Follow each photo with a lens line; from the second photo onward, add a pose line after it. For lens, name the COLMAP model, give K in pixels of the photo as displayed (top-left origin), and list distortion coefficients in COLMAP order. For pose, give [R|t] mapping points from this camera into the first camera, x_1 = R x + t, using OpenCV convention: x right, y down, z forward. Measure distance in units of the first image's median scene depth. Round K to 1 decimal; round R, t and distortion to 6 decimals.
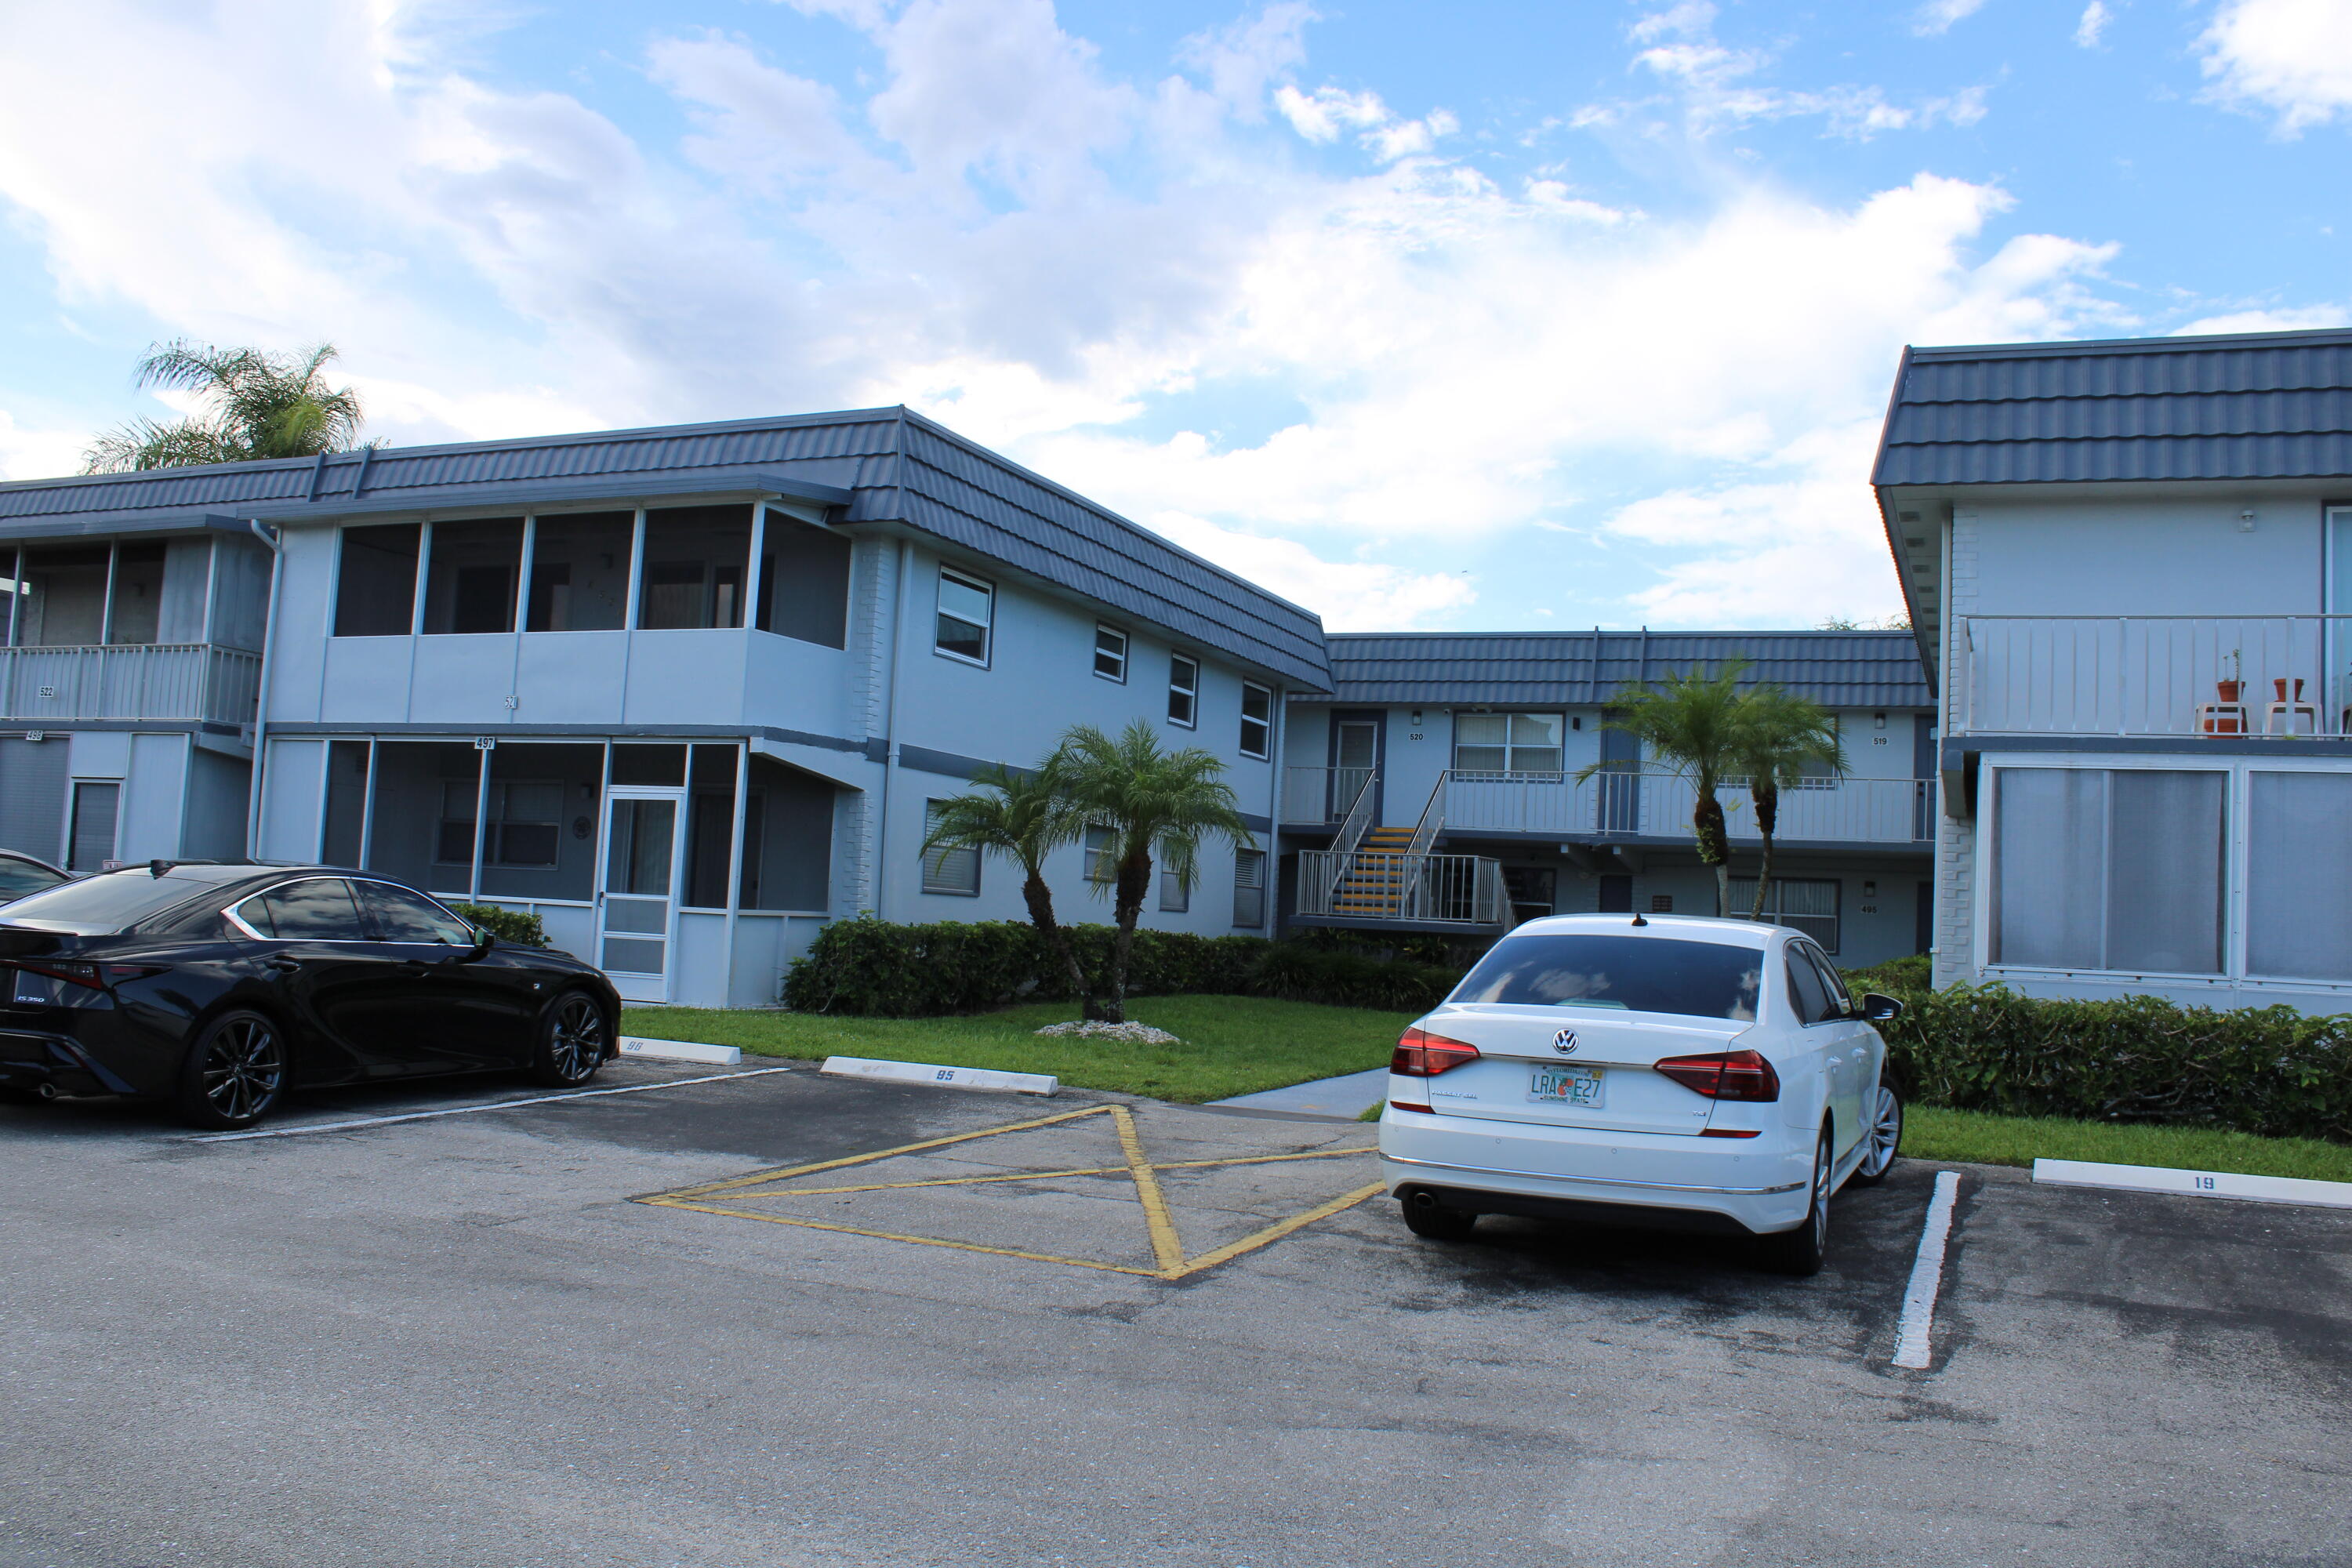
lens RADIAL K [[1918.3, 0, 1171.0], [0, 1918.3, 755.1], [0, 0, 1]] dist [-0.202829, 0.265458]
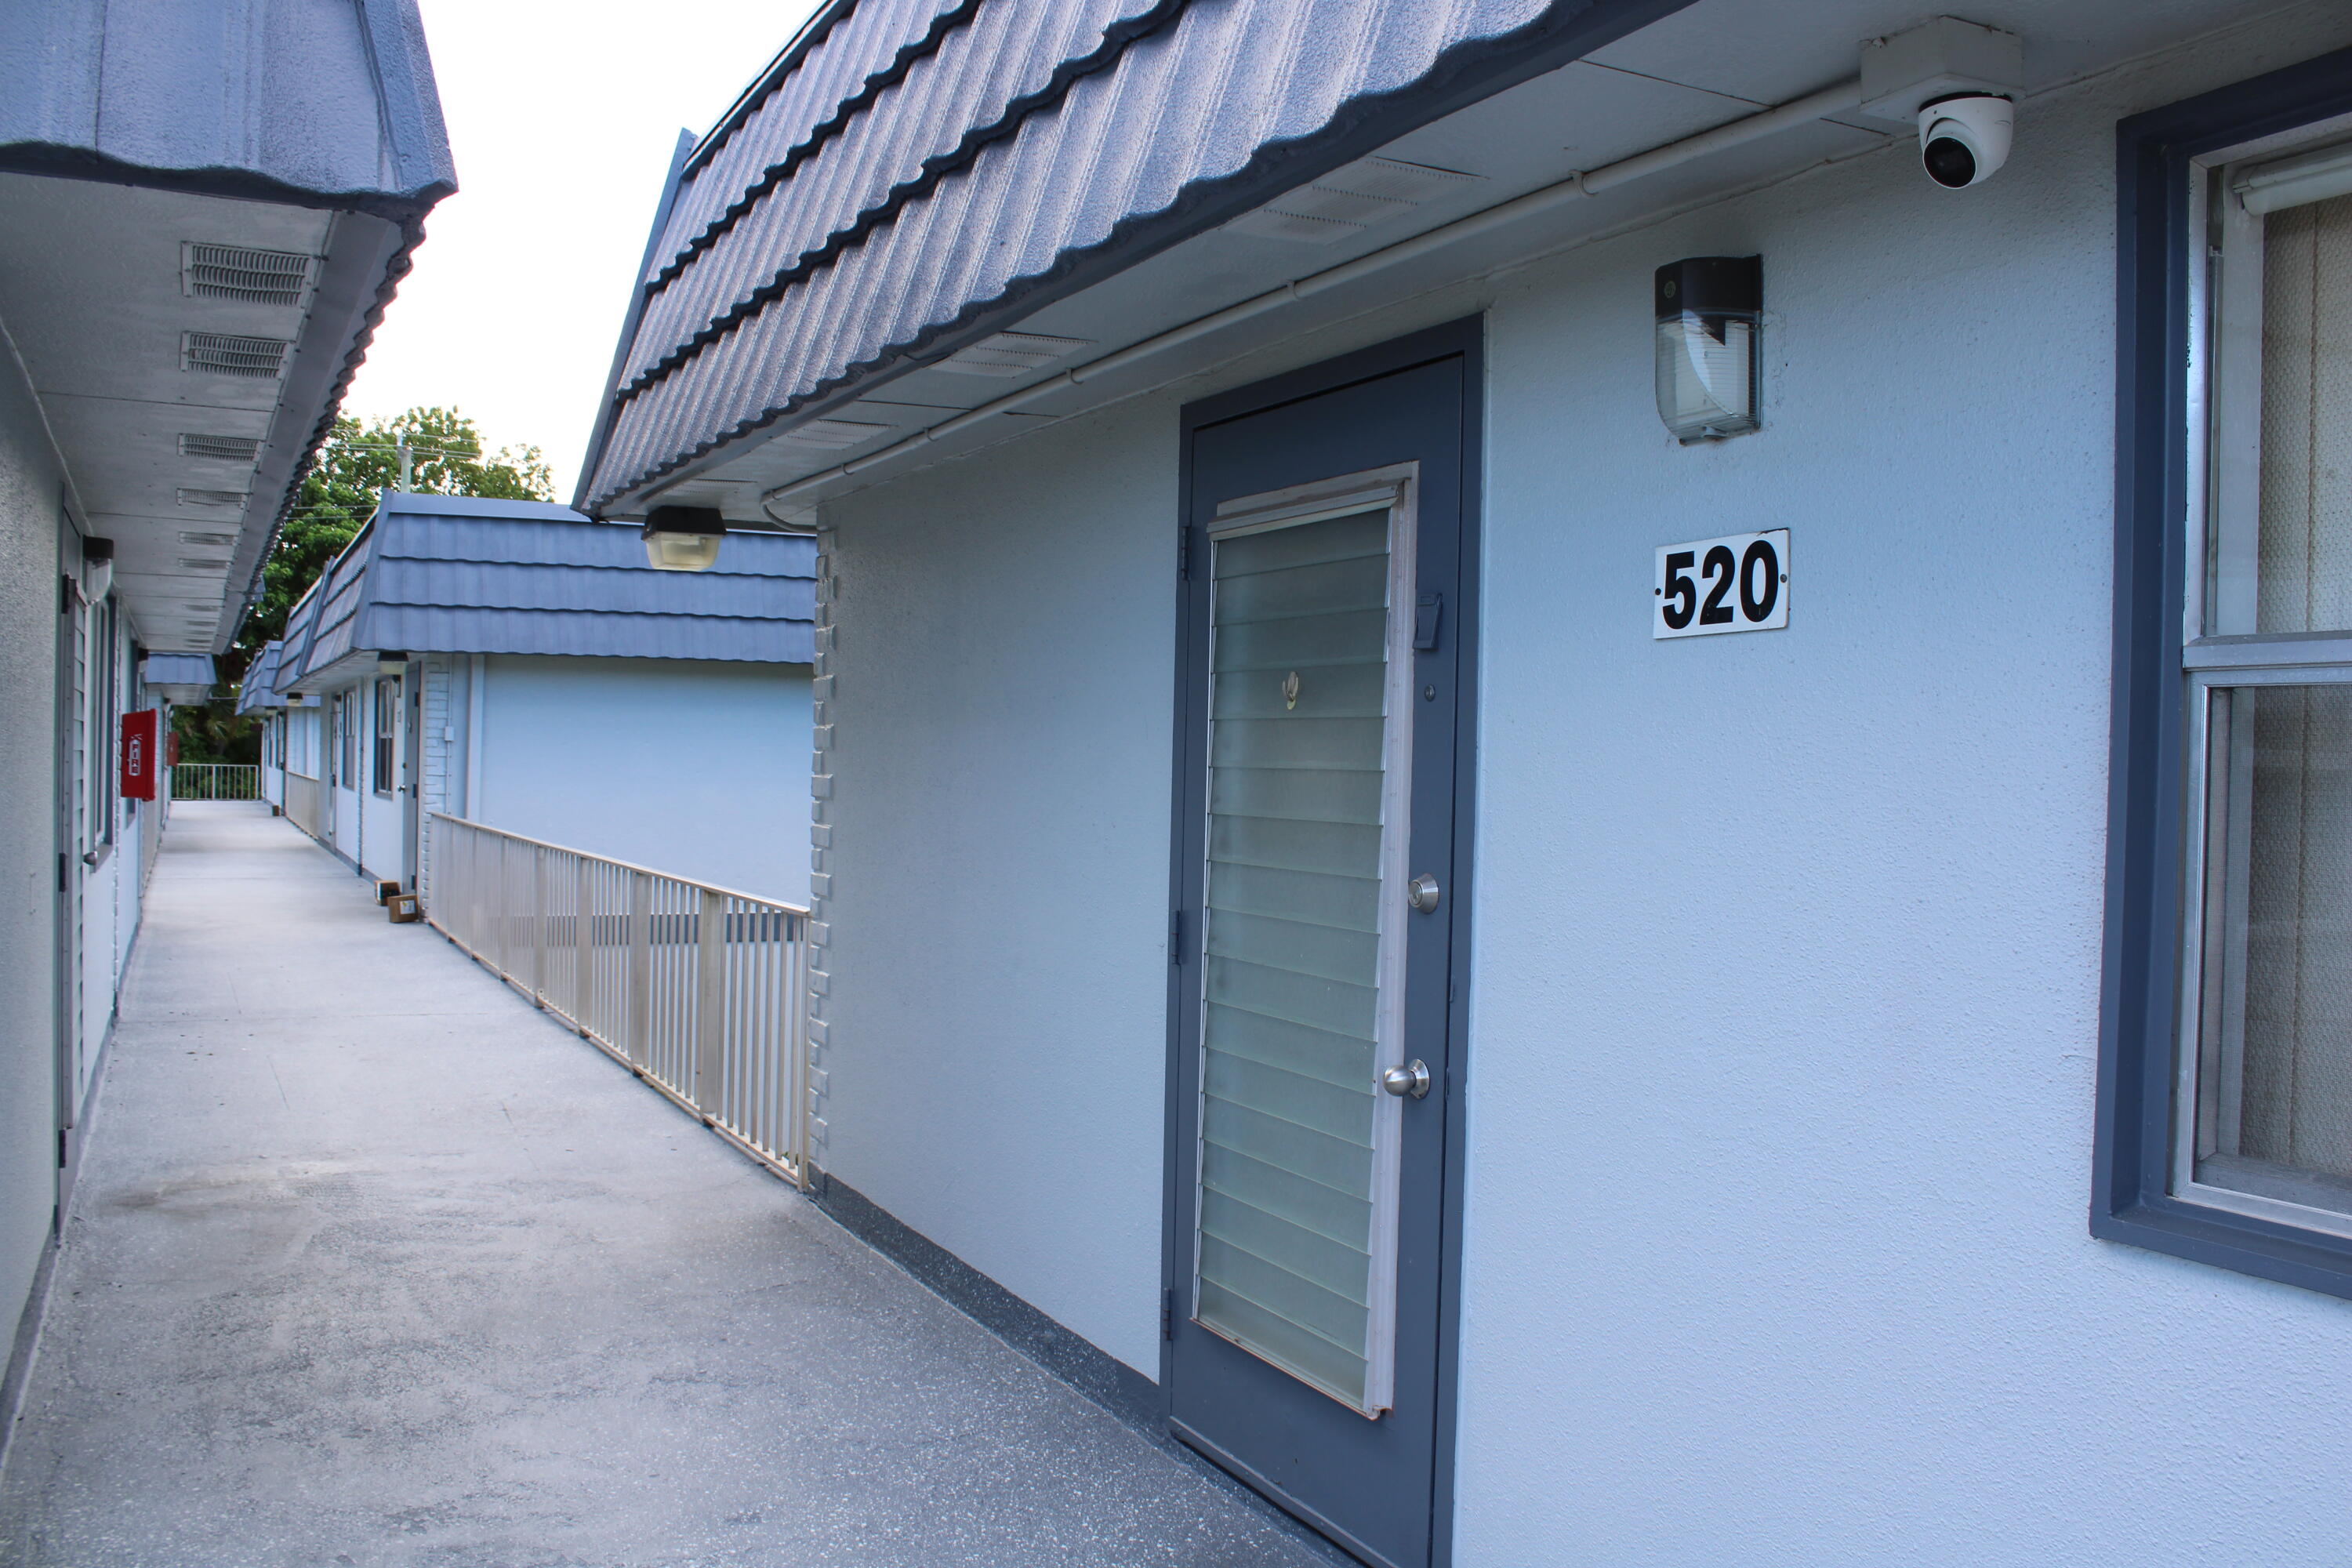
lens RADIAL K [[1918.3, 0, 1171.0], [0, 1918.3, 755.1], [0, 0, 1]] dist [-0.202829, 0.265458]
pose [[0.769084, -0.032196, -0.638337, 0.205804], [0.066630, 0.997327, 0.029975, -0.007919], [0.635666, -0.065586, 0.769173, 1.179220]]
